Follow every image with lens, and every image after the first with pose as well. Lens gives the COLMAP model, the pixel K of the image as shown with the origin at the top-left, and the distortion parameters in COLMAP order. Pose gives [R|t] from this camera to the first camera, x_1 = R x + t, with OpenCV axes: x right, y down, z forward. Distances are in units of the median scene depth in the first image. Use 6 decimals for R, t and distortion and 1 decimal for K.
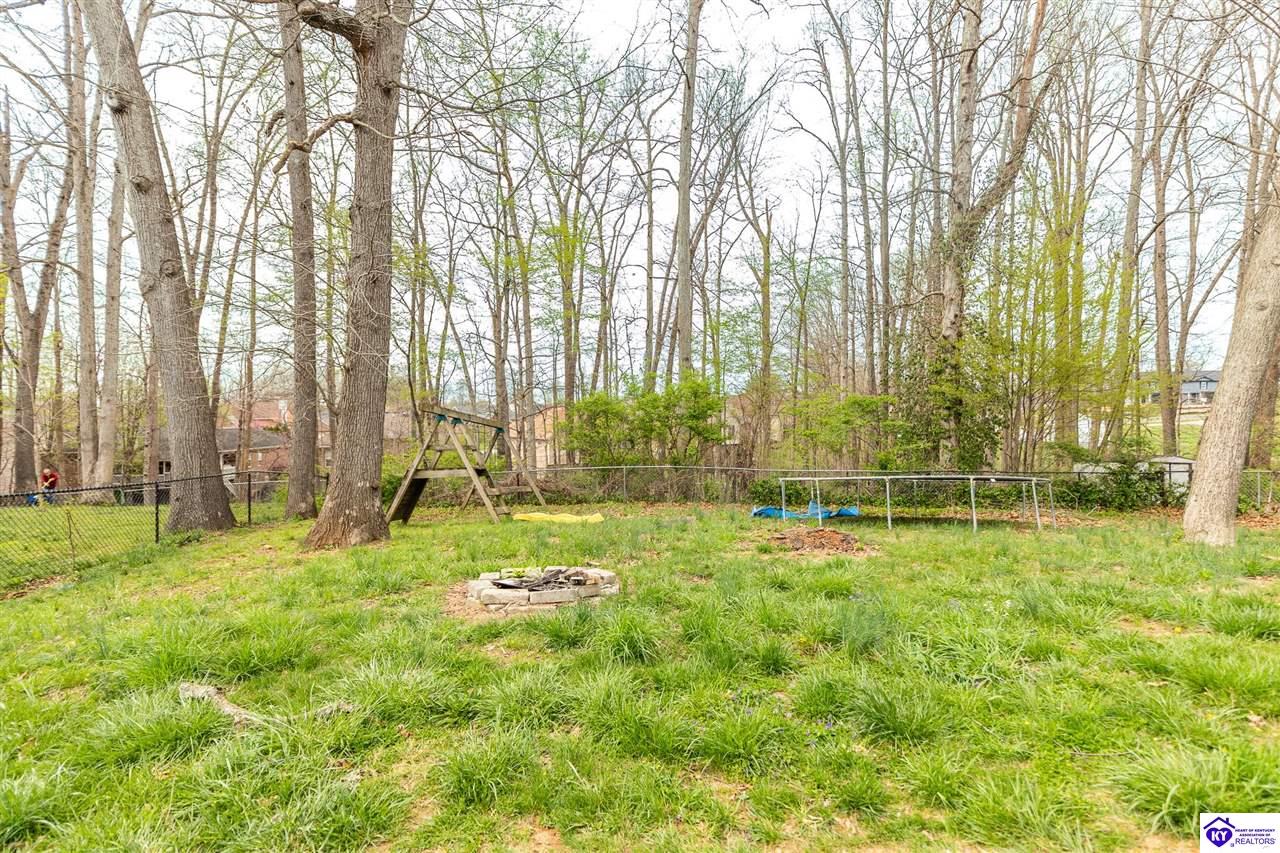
lens RADIAL K [[622.7, 0, 644.9], [0, 622.7, 423.5], [0, 0, 1]] dist [-0.002649, 0.001141]
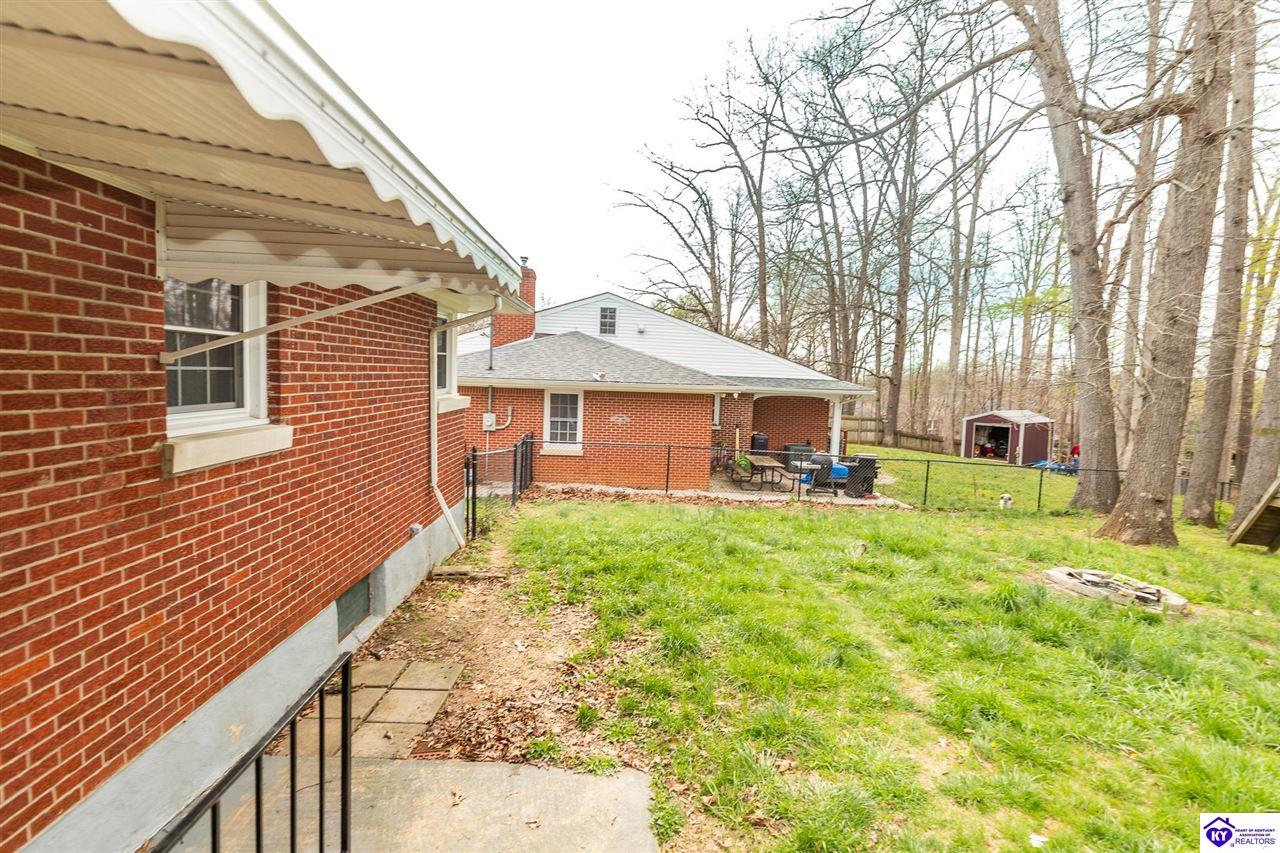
lens RADIAL K [[622.7, 0, 639.3], [0, 622.7, 429.0], [0, 0, 1]] dist [-0.002649, 0.001141]
pose [[0.067889, 0.084649, -0.994095, 0.516089], [-0.044254, 0.995669, 0.081761, -0.064265], [0.996711, 0.038442, 0.071341, -0.033697]]
